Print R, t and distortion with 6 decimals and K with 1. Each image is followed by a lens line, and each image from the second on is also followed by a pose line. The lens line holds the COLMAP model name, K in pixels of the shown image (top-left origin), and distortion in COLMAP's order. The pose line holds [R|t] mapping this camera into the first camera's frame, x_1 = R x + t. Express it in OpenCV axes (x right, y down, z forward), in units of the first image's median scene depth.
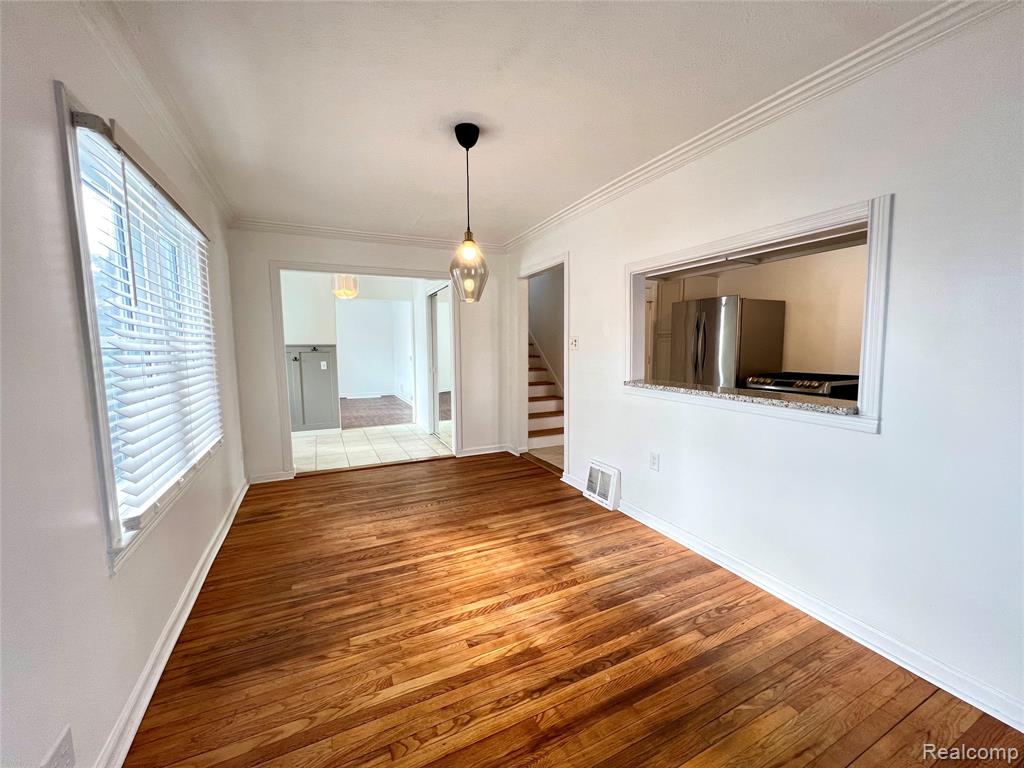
lens RADIAL K [[409.1, 0, 512.0], [0, 409.1, 384.0], [0, 0, 1]] dist [0.002044, 0.000009]
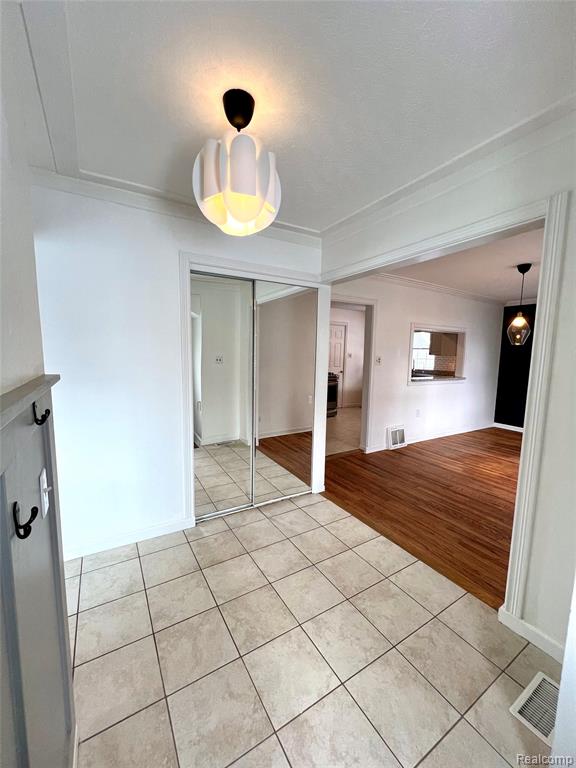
lens RADIAL K [[306.8, 0, 288.0], [0, 306.8, 384.0], [0, 0, 1]] dist [0.002044, 0.000009]
pose [[-0.106128, -0.098098, 0.989502, -1.375516], [0.074877, 0.991508, 0.106328, -0.227174], [-0.991529, 0.085375, -0.097882, 2.056041]]
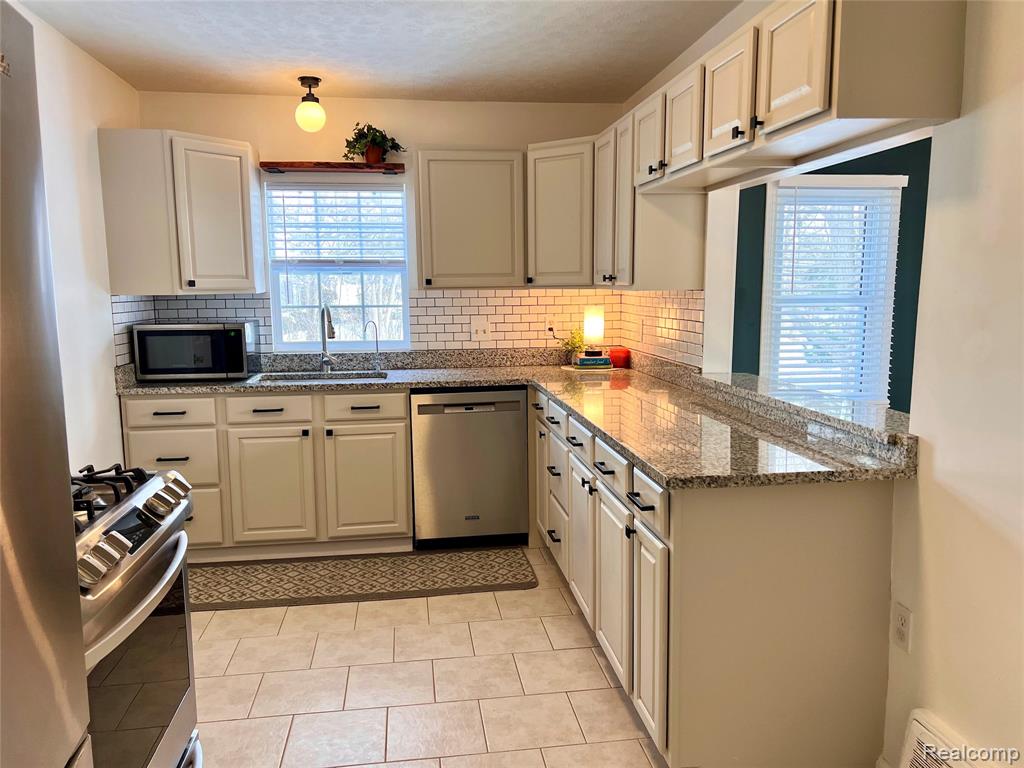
lens RADIAL K [[764.3, 0, 512.0], [0, 764.3, 384.0], [0, 0, 1]] dist [0.088015, -0.140729]
pose [[-0.951787, -0.023571, 0.305852, 0.518593], [0.045792, 0.974955, 0.217639, -0.245811], [-0.303322, 0.221152, -0.926870, 1.996927]]
